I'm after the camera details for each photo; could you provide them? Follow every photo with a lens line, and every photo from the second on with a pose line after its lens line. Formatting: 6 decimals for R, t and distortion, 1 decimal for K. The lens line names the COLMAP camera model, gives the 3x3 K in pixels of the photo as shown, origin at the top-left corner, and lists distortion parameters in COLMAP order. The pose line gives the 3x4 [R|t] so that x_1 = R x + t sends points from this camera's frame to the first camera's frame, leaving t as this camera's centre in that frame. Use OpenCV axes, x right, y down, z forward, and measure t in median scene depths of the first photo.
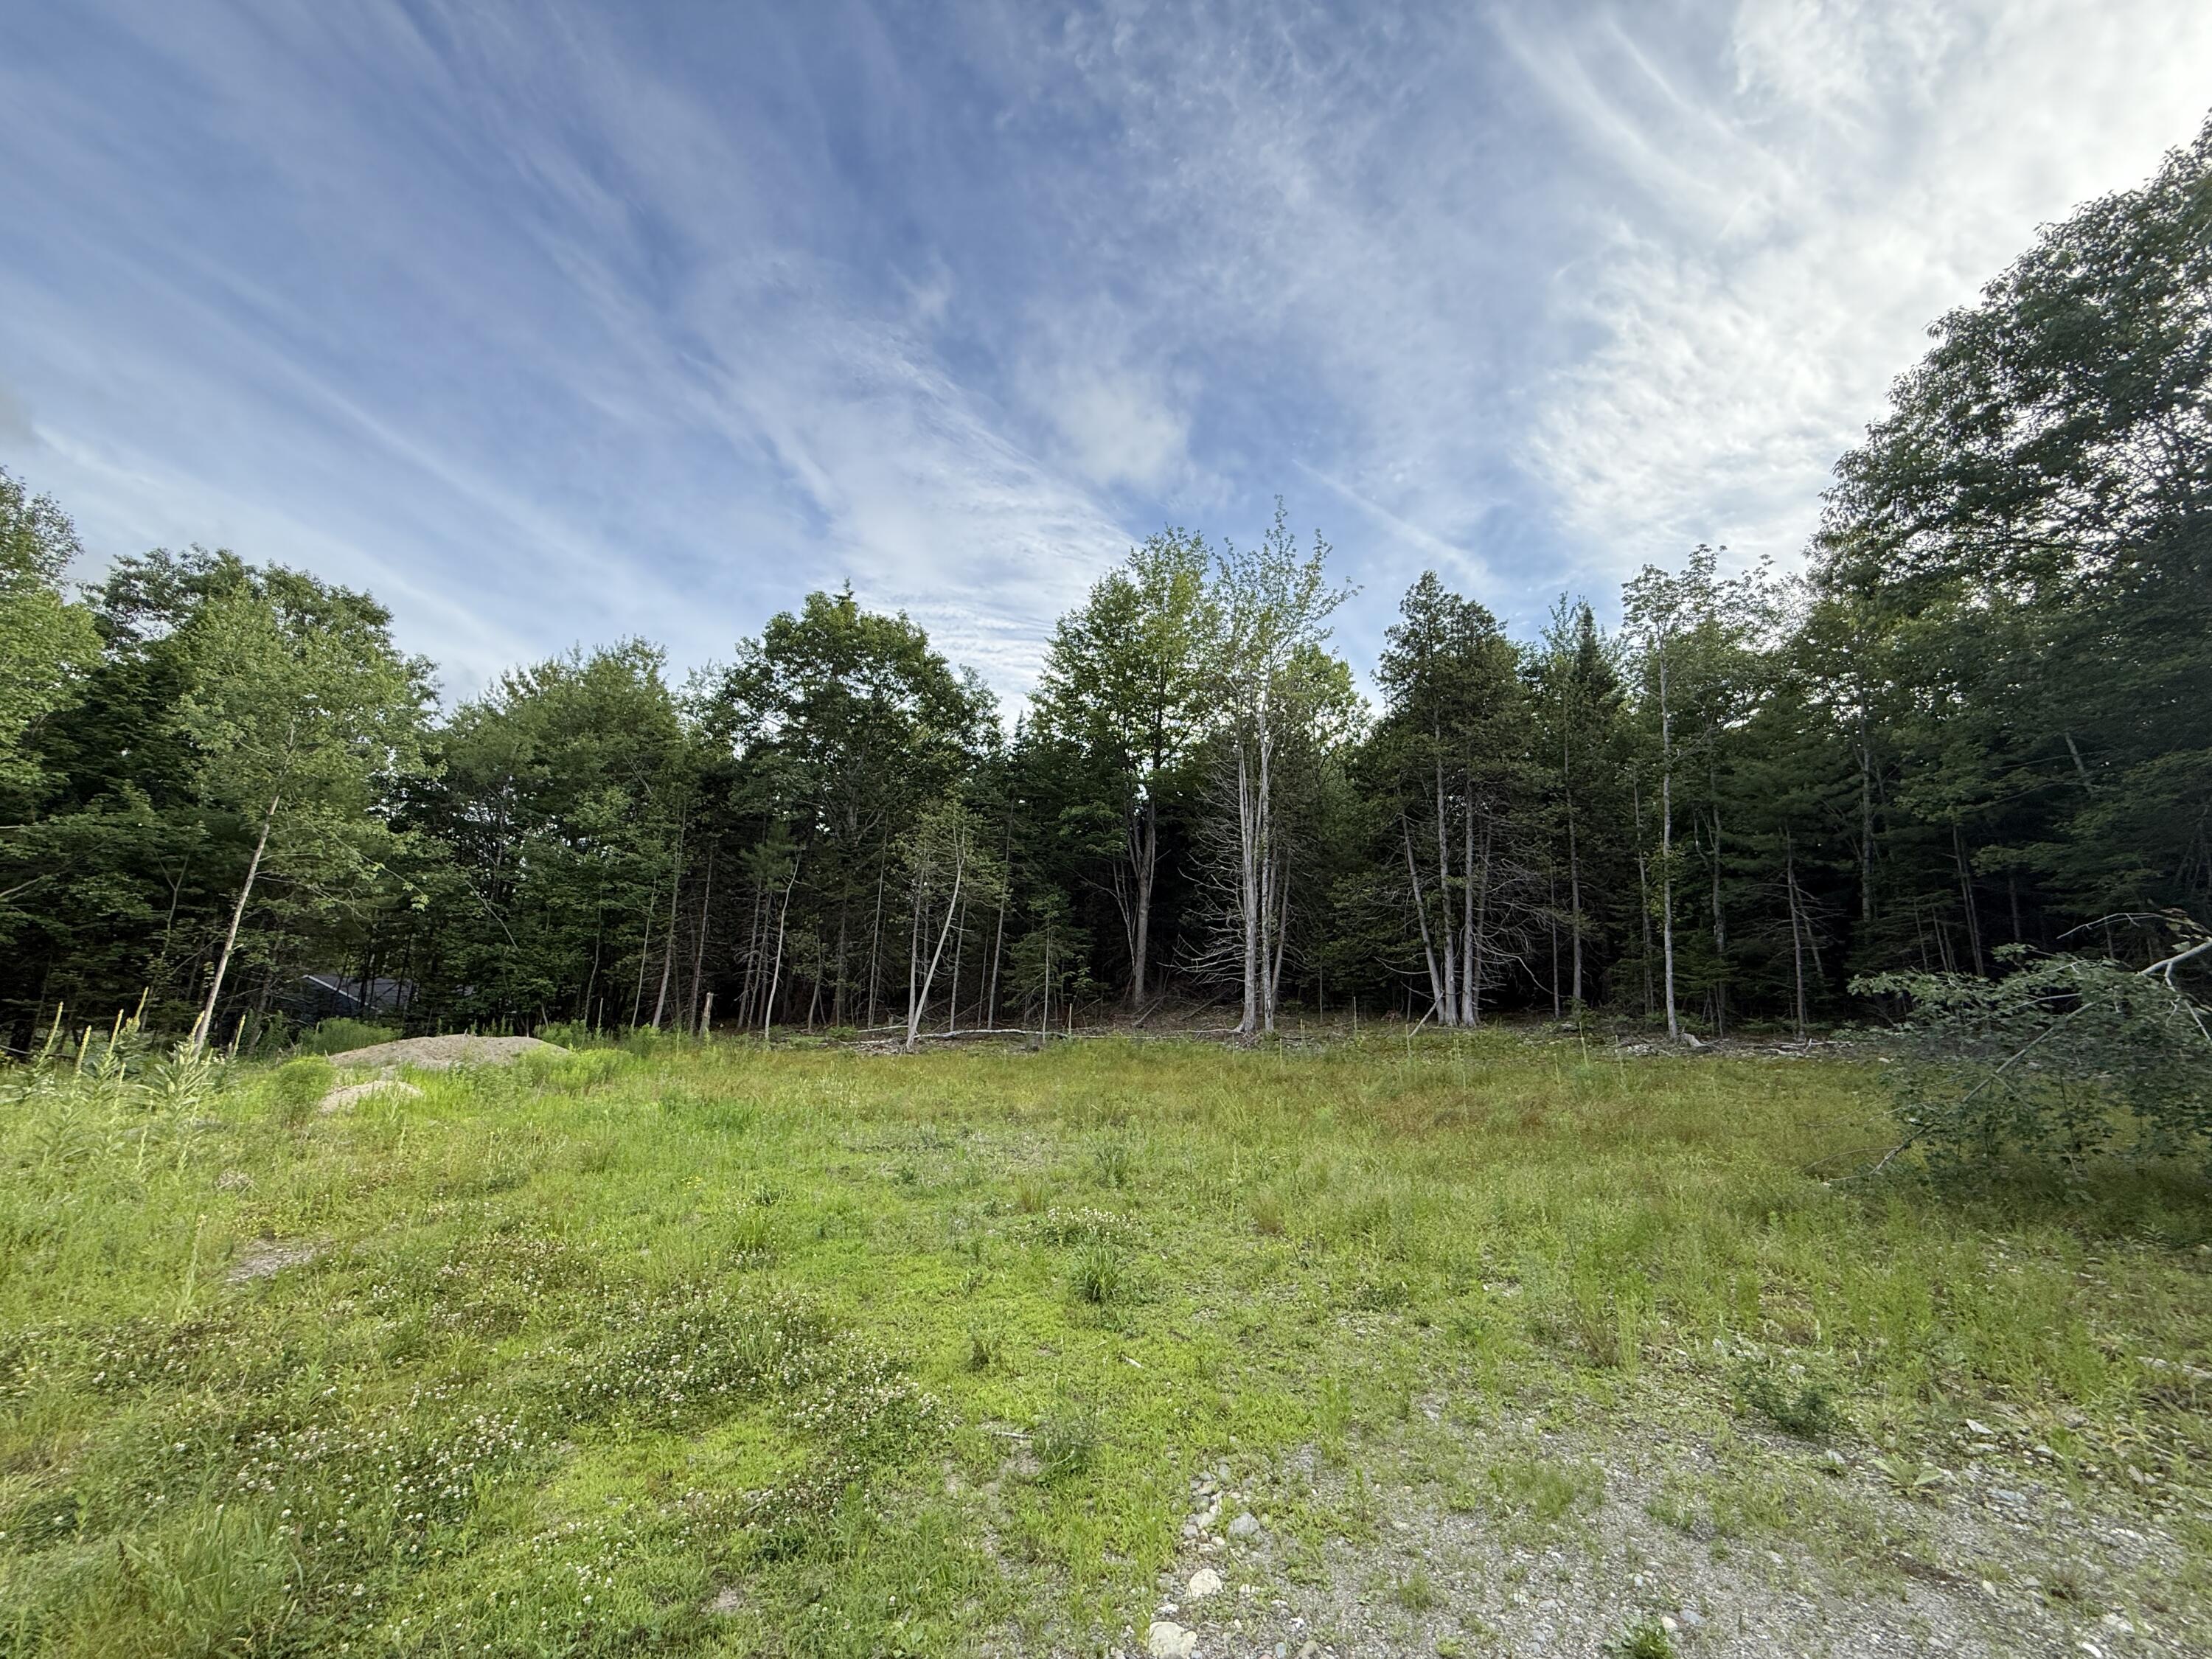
lens RADIAL K [[880.9, 0, 1101.5], [0, 880.9, 825.8], [0, 0, 1]] dist [-0.000879, 0.000252]
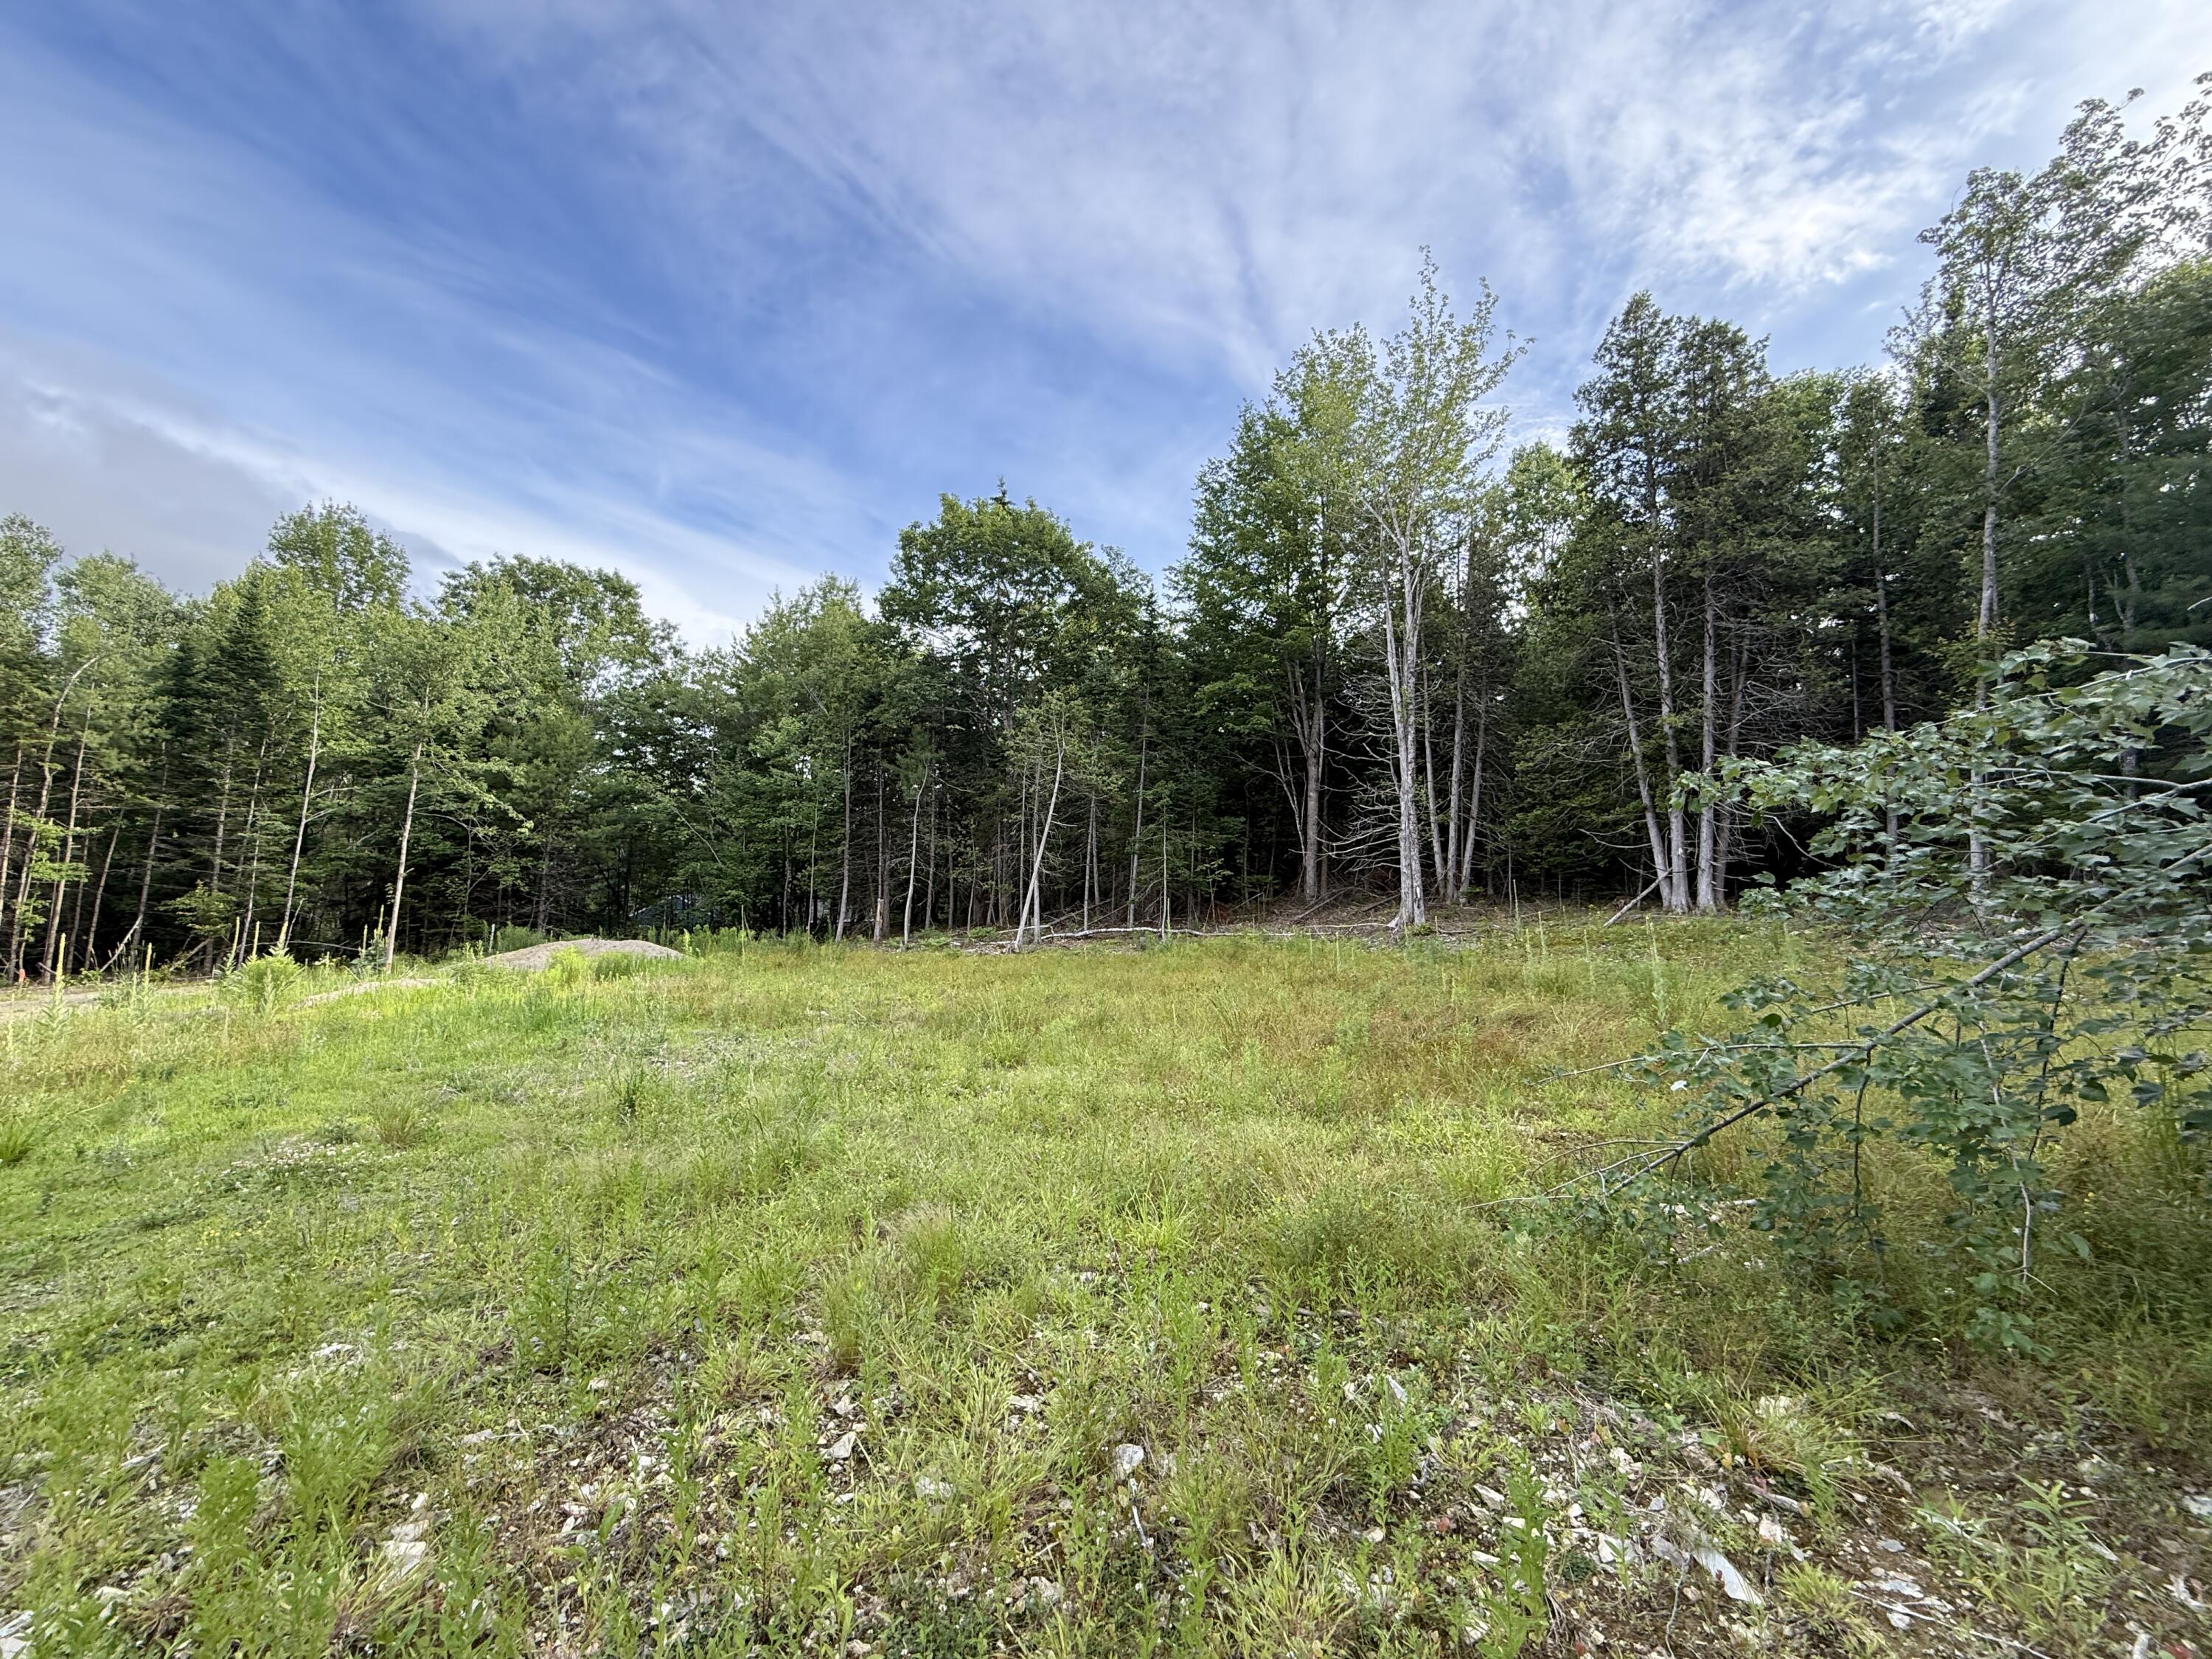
lens RADIAL K [[880.9, 0, 1101.5], [0, 880.9, 825.8], [0, 0, 1]] dist [-0.000879, 0.000252]
pose [[0.927910, -0.059051, -0.368098, 0.209280], [0.098126, 0.991245, 0.088341, 0.036217], [0.359659, -0.118092, 0.925581, 0.127939]]
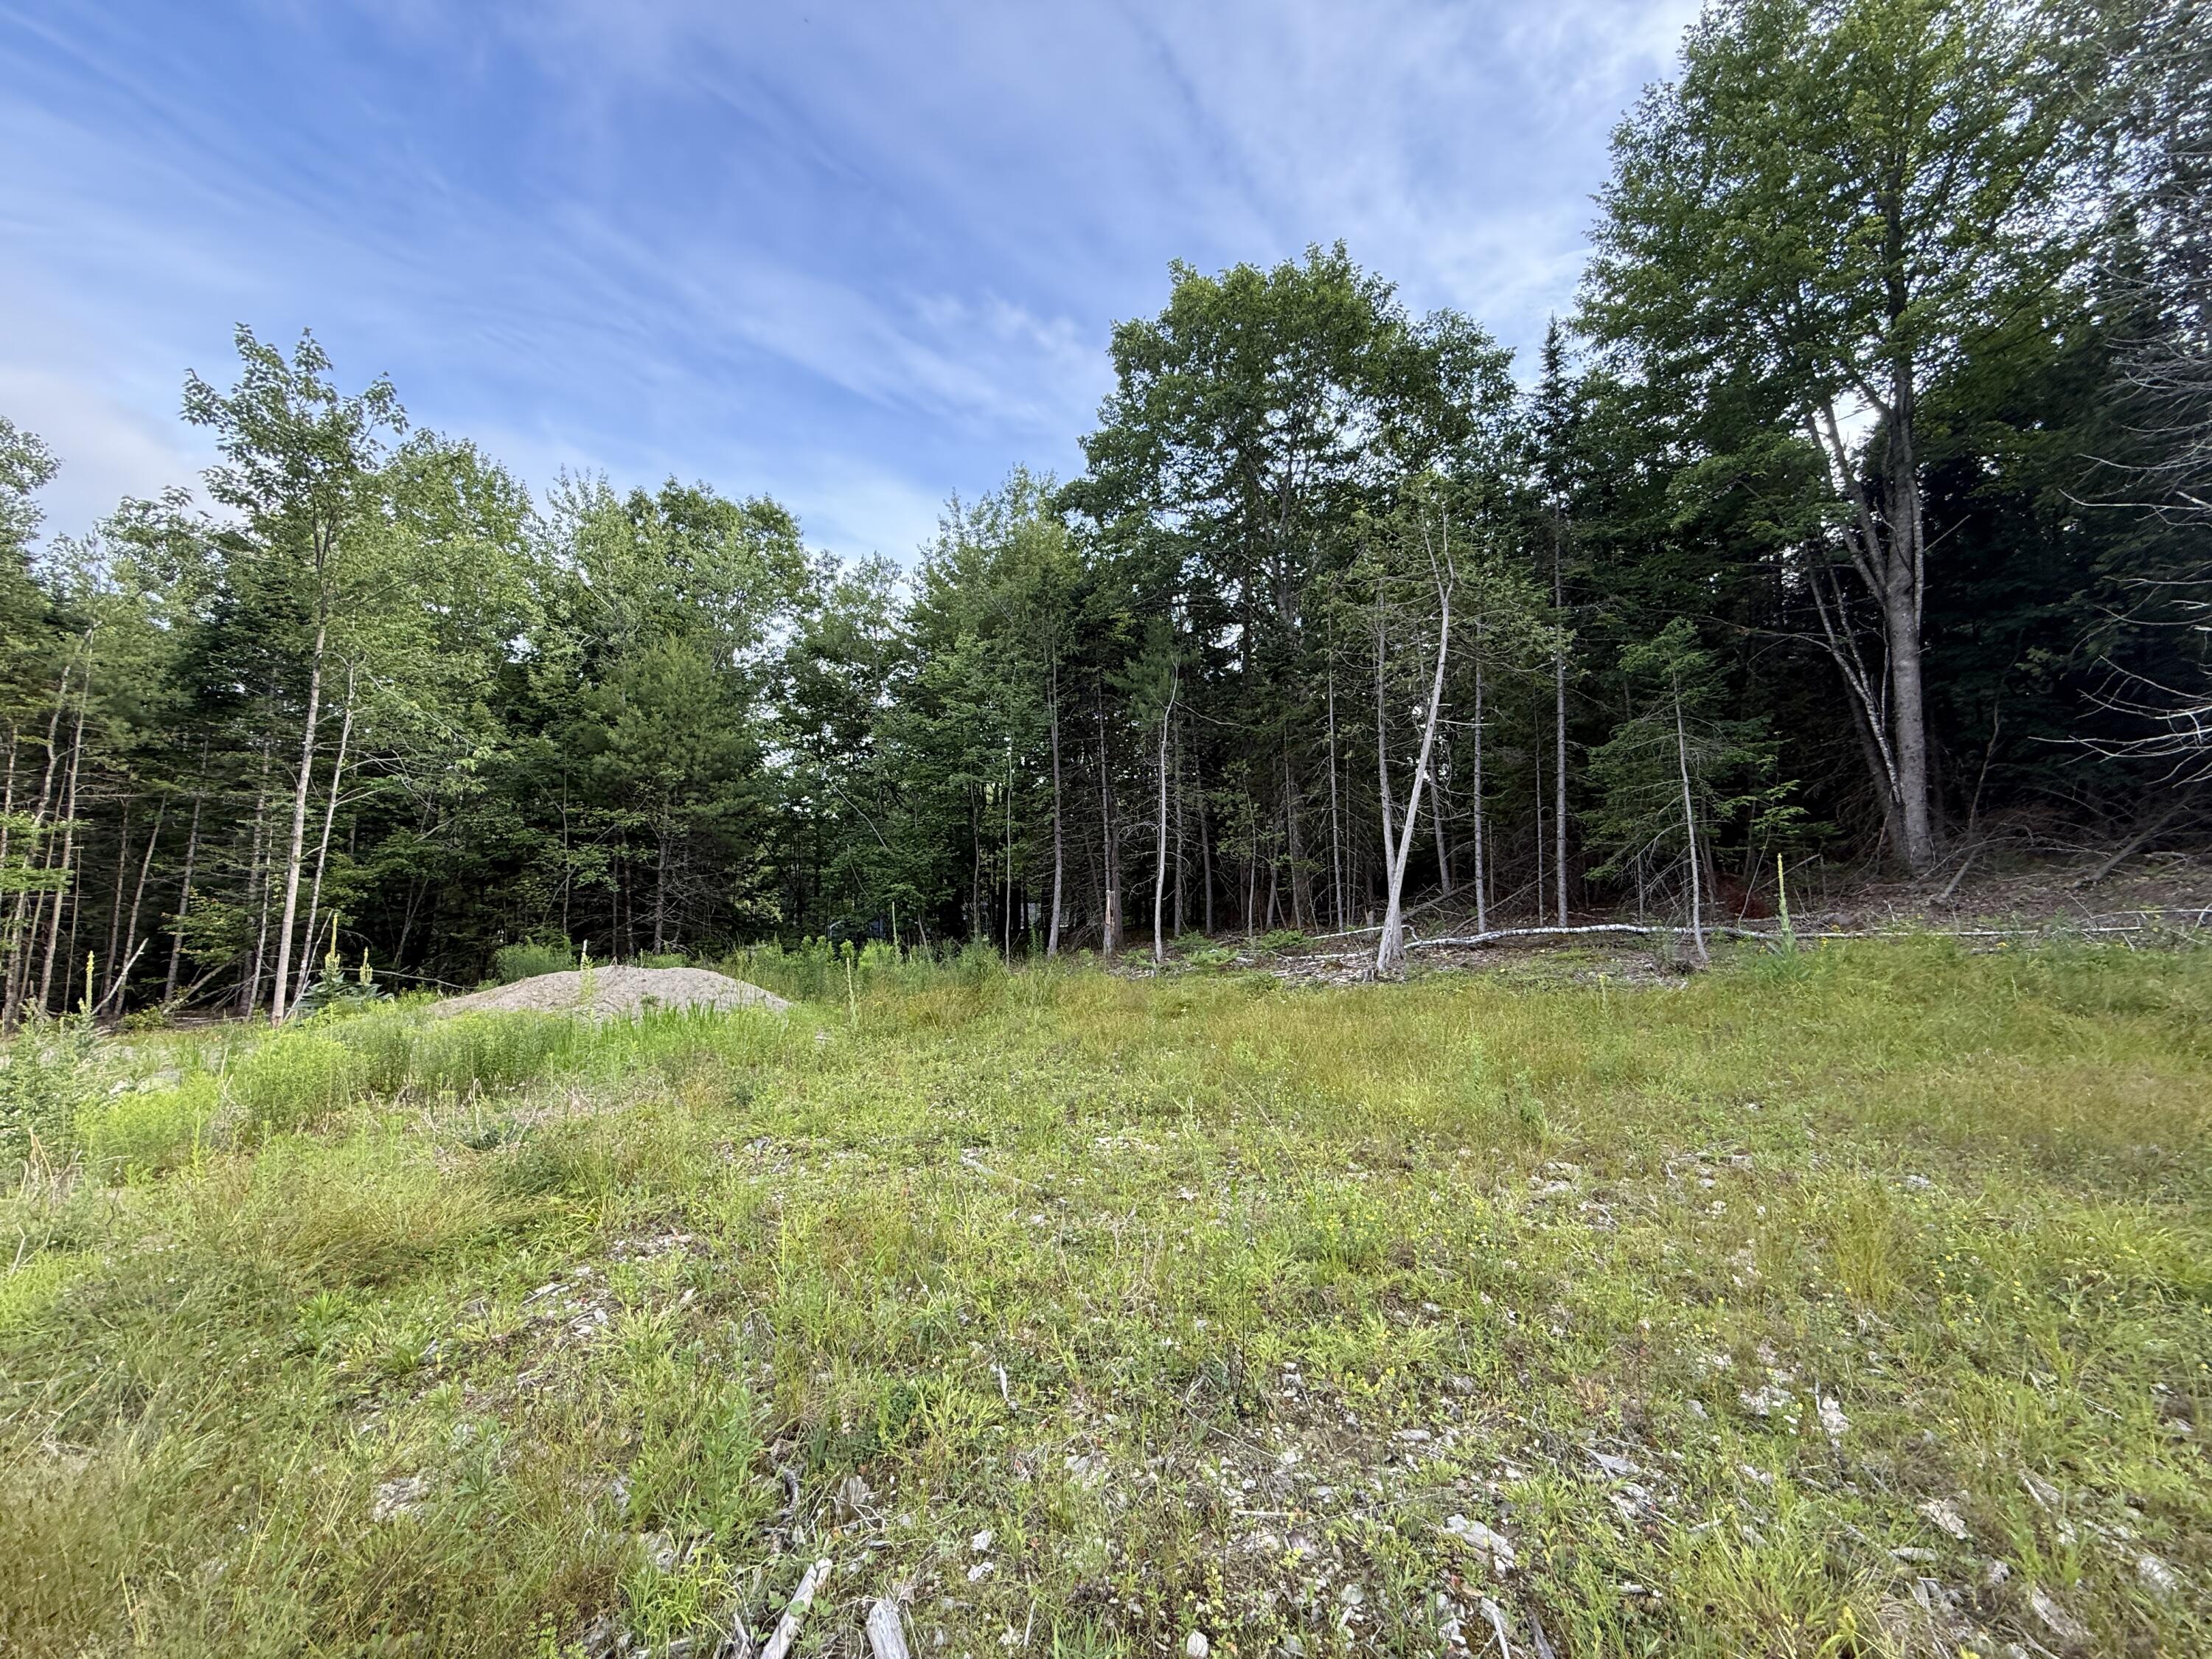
lens RADIAL K [[880.9, 0, 1101.5], [0, 880.9, 825.8], [0, 0, 1]] dist [-0.000879, 0.000252]
pose [[0.812737, -0.102337, -0.573573, -0.046801], [0.162662, 0.985164, 0.054714, 0.104898], [0.559464, -0.137767, 0.817325, 0.453582]]
